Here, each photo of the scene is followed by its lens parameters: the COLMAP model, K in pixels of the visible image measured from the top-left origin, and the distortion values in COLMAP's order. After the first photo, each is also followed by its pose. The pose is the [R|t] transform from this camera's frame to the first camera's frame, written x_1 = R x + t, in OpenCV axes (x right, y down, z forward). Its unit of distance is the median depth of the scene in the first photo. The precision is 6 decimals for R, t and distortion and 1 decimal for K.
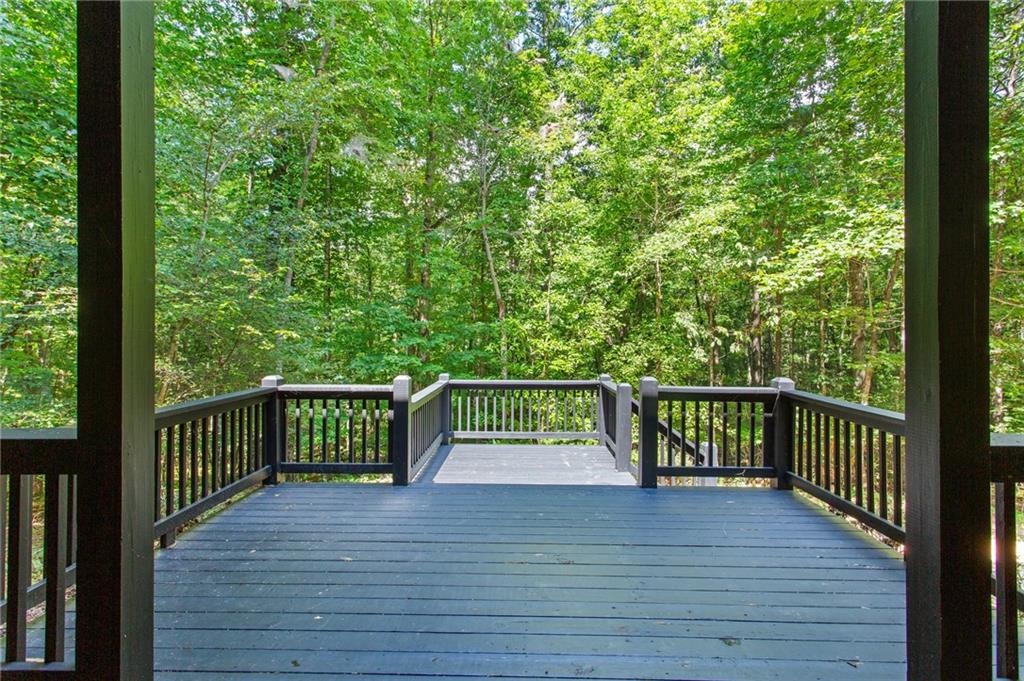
lens RADIAL K [[490.4, 0, 514.9], [0, 490.4, 335.3], [0, 0, 1]] dist [0.000650, 0.000101]
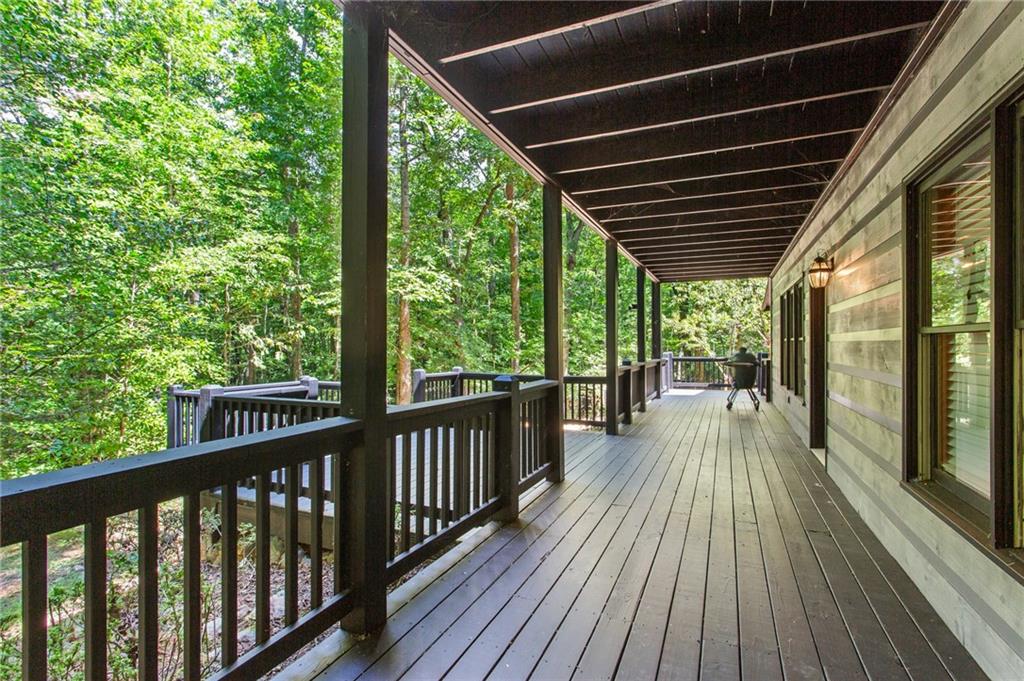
lens RADIAL K [[490.4, 0, 514.9], [0, 490.4, 335.3], [0, 0, 1]] dist [0.000650, 0.000101]
pose [[0.380817, 0.012182, 0.924570, -0.445203], [0.005322, 0.999868, -0.015367, -0.003125], [-0.924635, 0.010773, 0.380702, 0.007129]]
